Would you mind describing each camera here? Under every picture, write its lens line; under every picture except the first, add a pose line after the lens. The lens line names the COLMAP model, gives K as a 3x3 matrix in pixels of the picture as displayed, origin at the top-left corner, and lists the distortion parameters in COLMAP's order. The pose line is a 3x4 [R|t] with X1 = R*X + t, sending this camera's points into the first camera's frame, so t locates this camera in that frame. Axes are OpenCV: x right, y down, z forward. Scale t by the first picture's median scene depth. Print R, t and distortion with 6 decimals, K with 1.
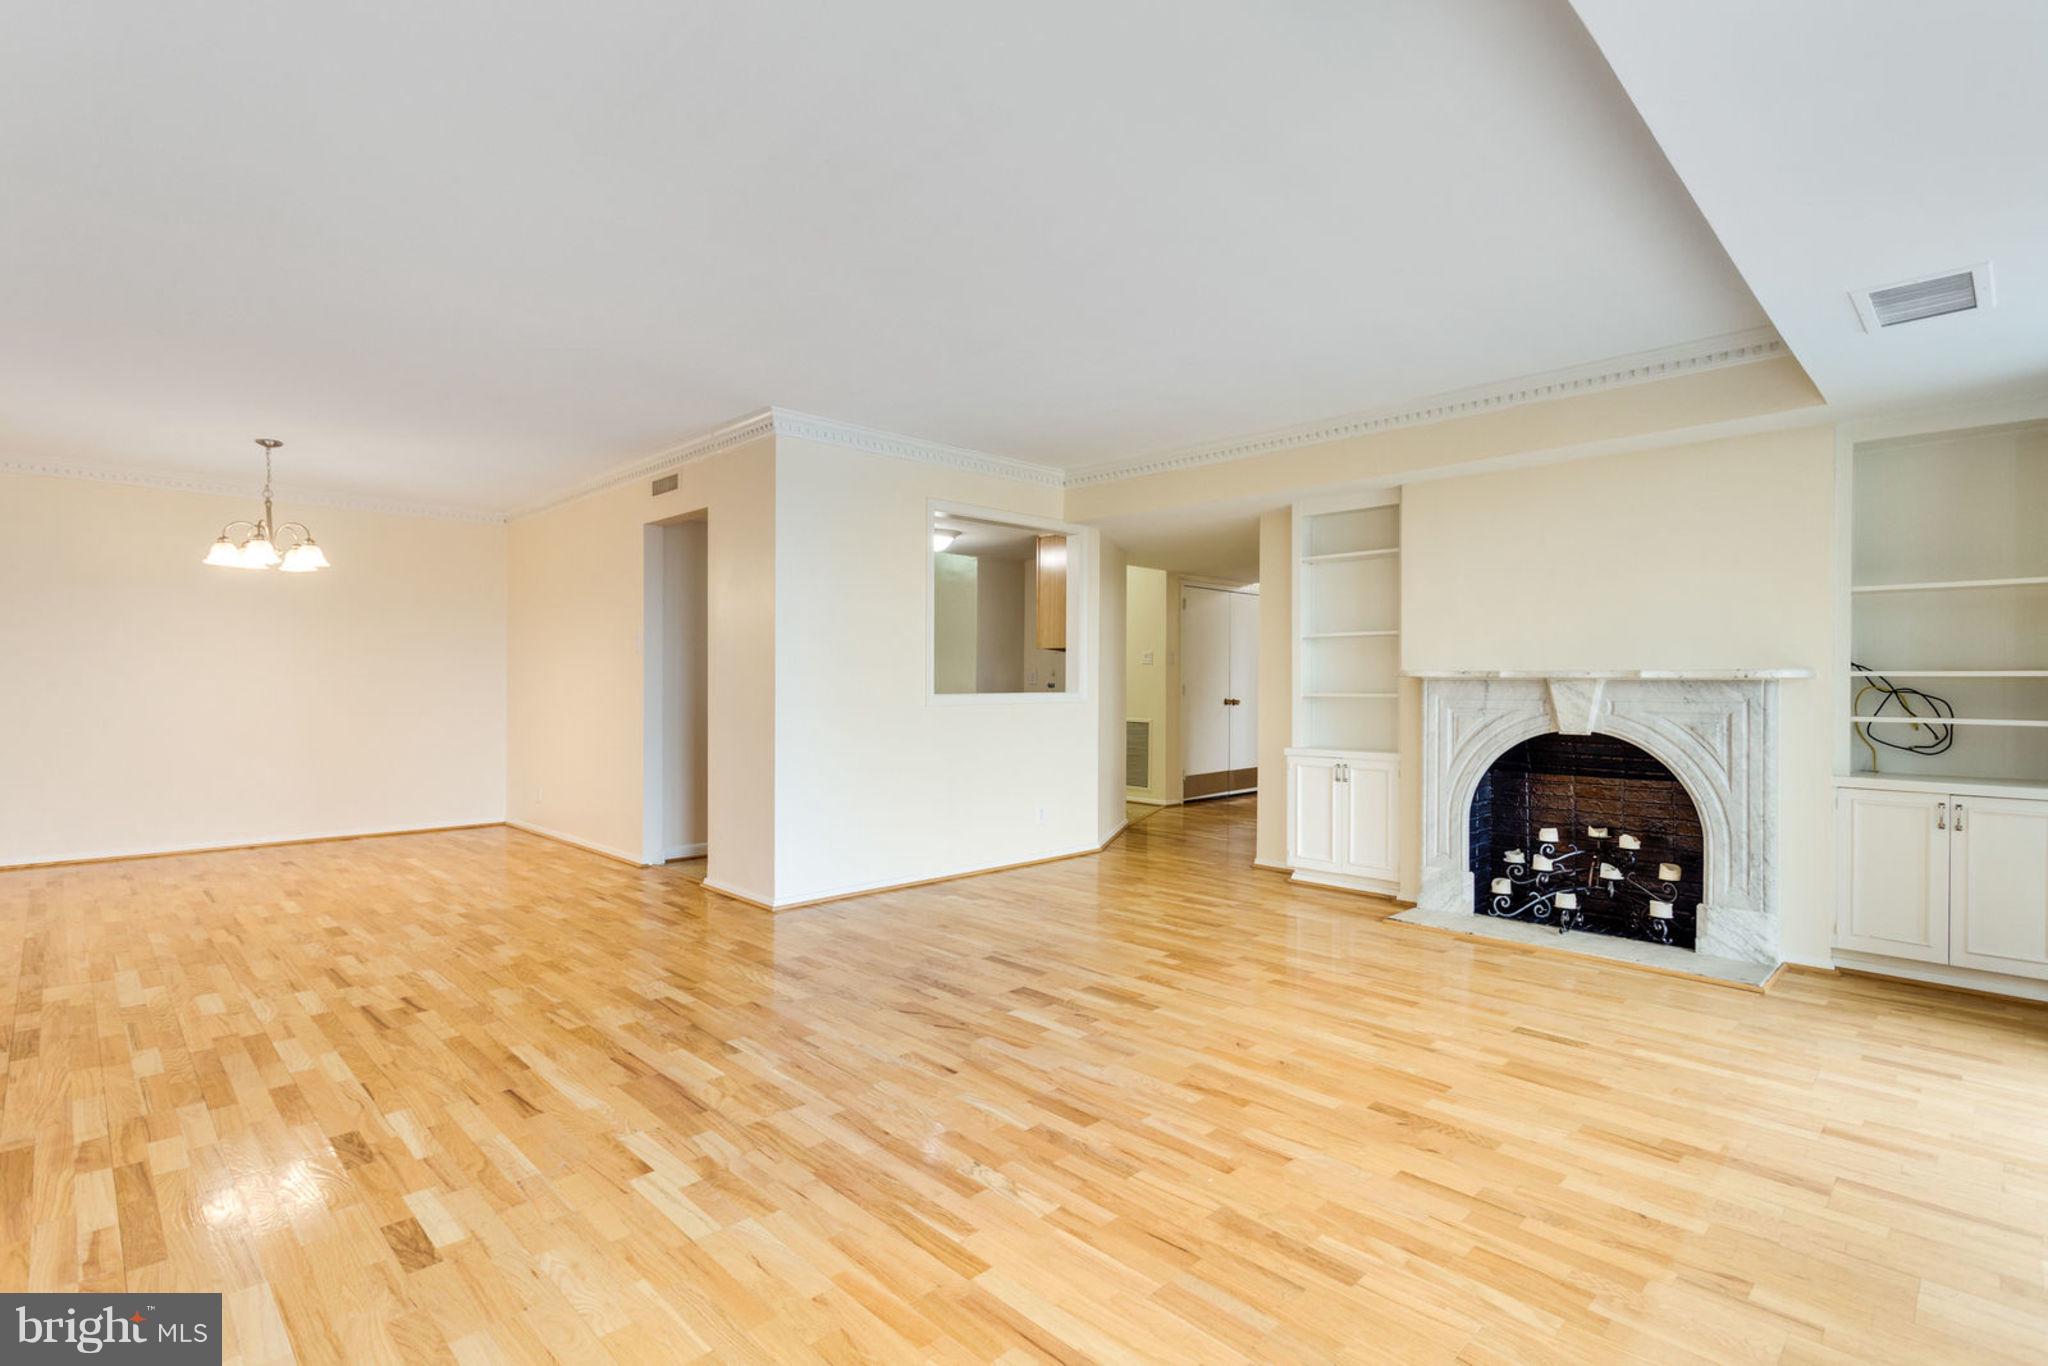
lens RADIAL K [[978.1, 0, 1015.0], [0, 978.1, 684.8], [0, 0, 1]] dist [0.003251, 0.000530]
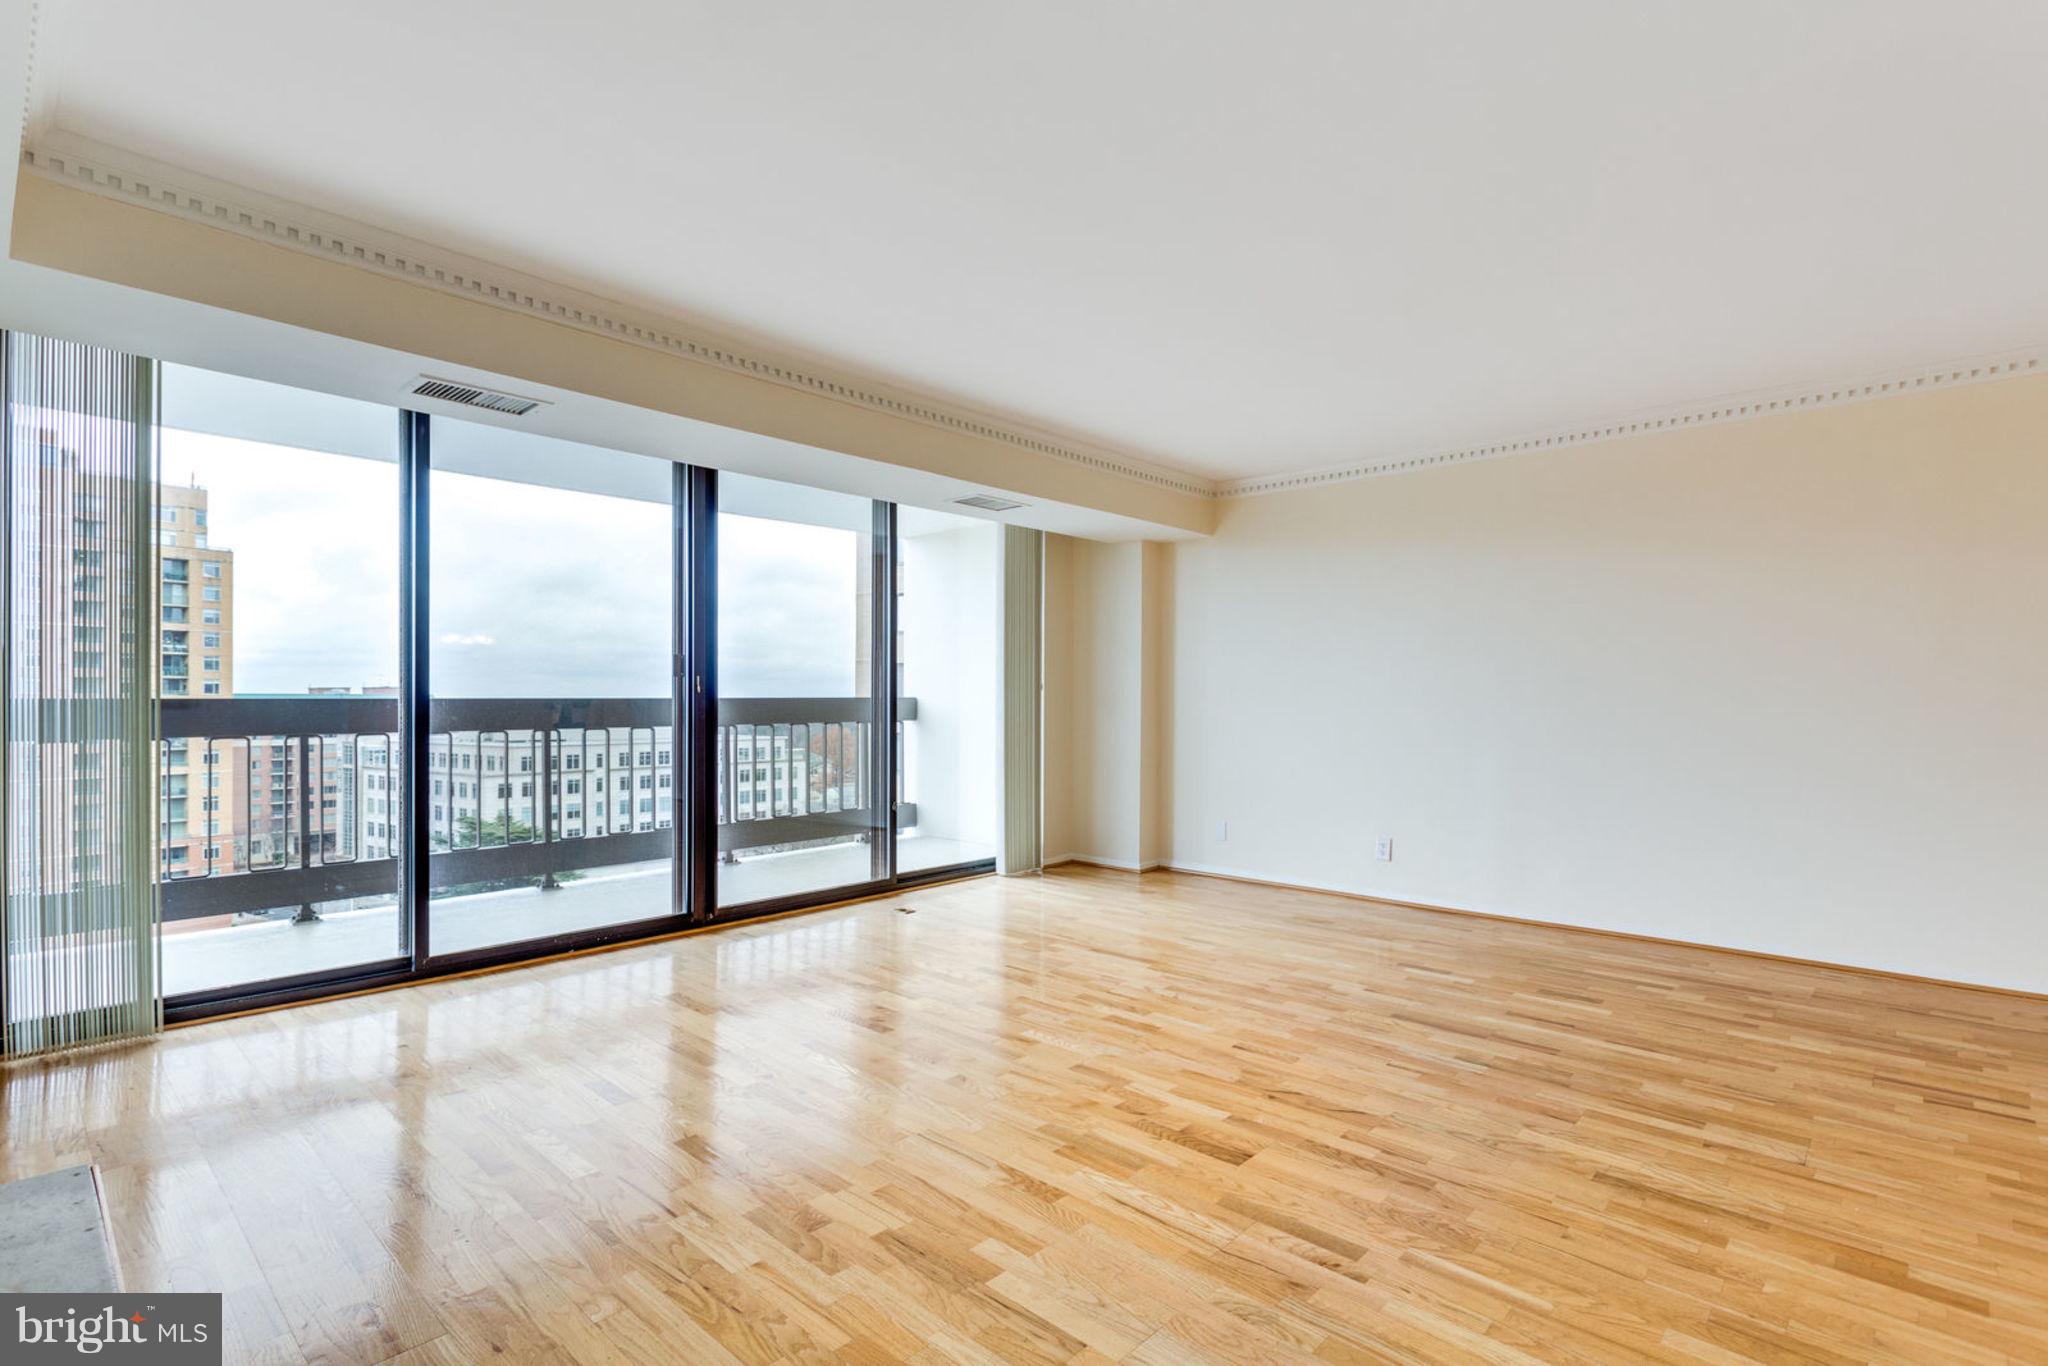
lens RADIAL K [[973.1, 0, 1018.7], [0, 973.1, 710.8], [0, 0, 1]] dist [0.002002, 0.000624]
pose [[-0.999046, -0.008486, -0.042848, 0.188918], [-0.009156, 0.999838, 0.015476, -0.003203], [0.042709, 0.015854, -0.998962, 1.671058]]
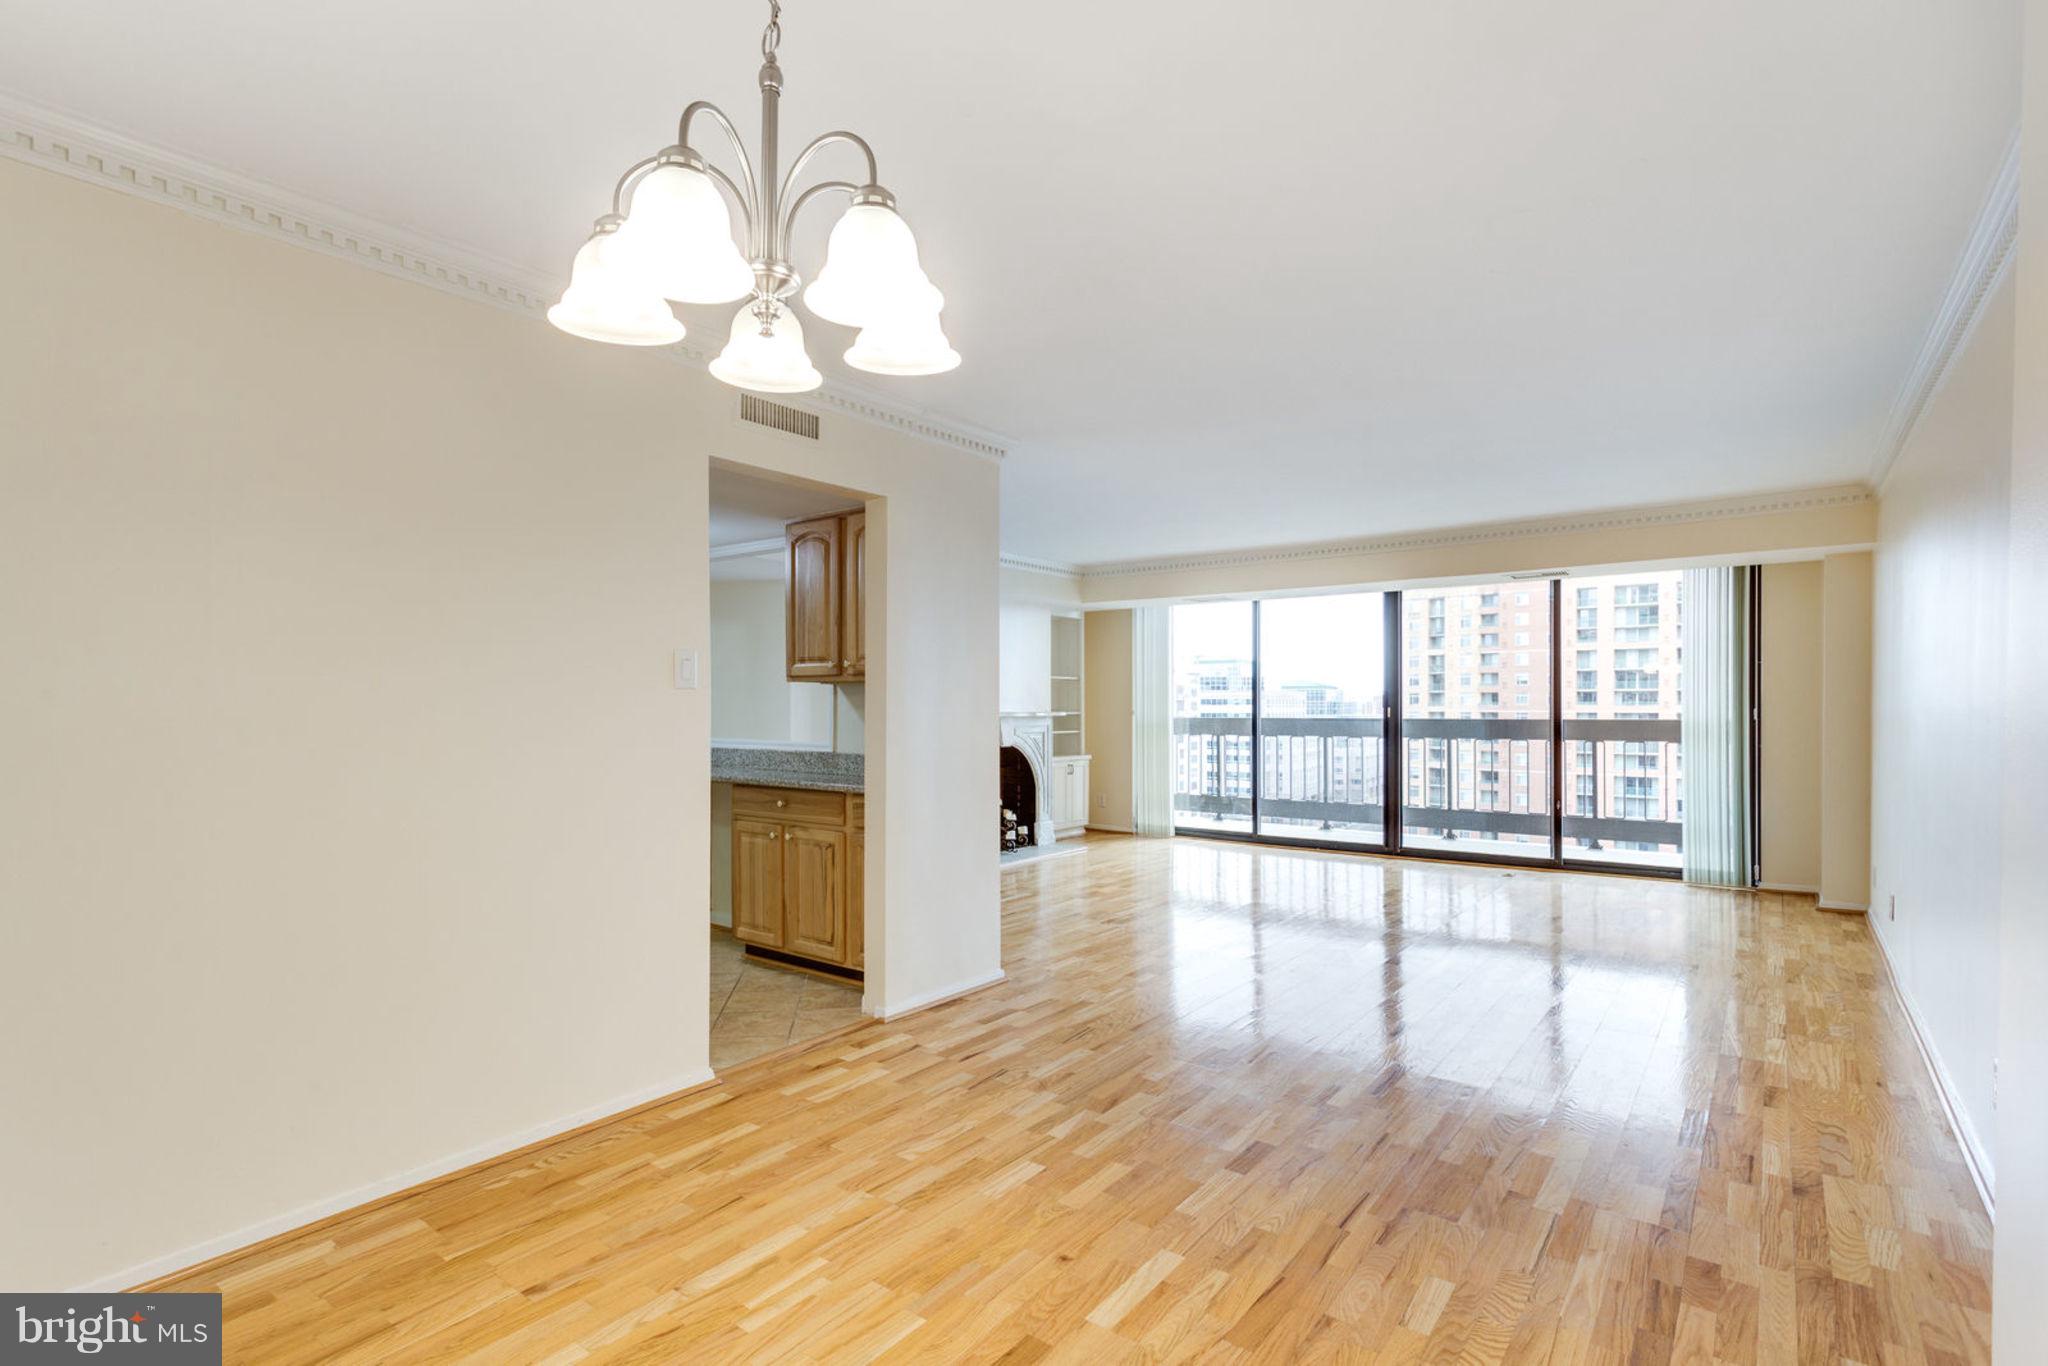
lens RADIAL K [[991.4, 0, 1013.1], [0, 991.4, 687.3], [0, 0, 1]] dist [0.004300, 0.000685]
pose [[-0.139605, 0.013055, 0.990121, -1.598146], [0.003268, 0.999914, -0.012724, -0.047163], [-0.990202, 0.001459, -0.139635, 1.519103]]
